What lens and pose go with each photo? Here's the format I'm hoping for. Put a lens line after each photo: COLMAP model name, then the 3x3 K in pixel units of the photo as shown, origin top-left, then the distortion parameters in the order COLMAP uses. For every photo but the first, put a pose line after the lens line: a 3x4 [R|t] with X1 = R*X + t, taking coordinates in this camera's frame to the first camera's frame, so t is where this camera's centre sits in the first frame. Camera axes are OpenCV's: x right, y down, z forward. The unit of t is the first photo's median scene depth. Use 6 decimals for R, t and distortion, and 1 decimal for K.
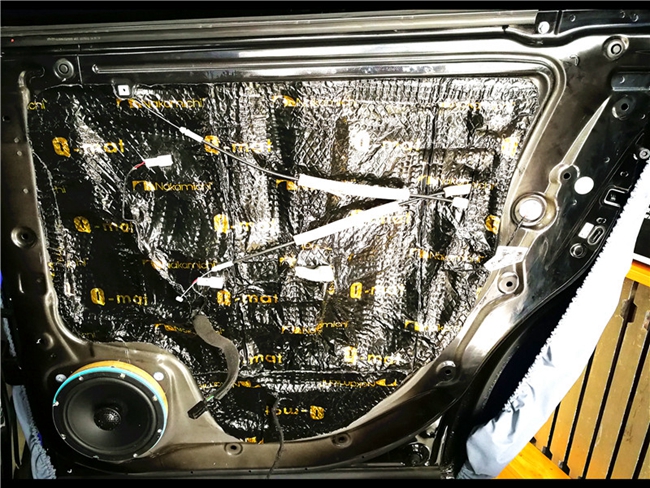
lens RADIAL K [[522.8, 0, 324.2], [0, 522.8, 245.8], [0, 0, 1]] dist [-0.002733, -0.017688]
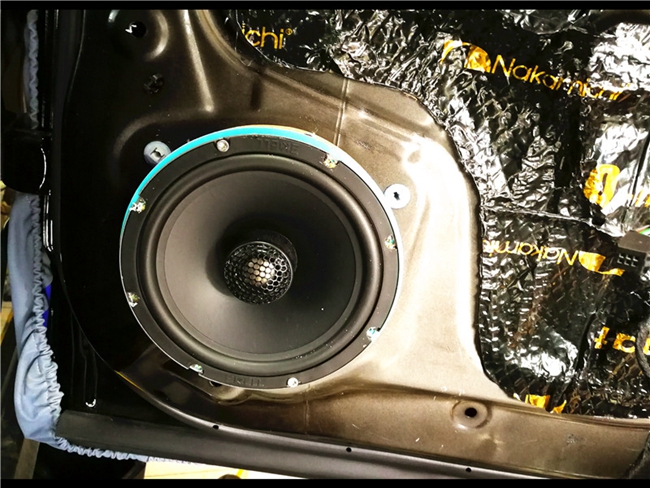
lens RADIAL K [[522.8, 0, 323.8], [0, 522.8, 245.9], [0, 0, 1]] dist [-0.002733, -0.017688]
pose [[0.981006, 0.192241, 0.025879, -0.401276], [-0.191700, 0.981207, -0.022013, 0.327448], [-0.029624, 0.016634, 0.999423, 0.639649]]
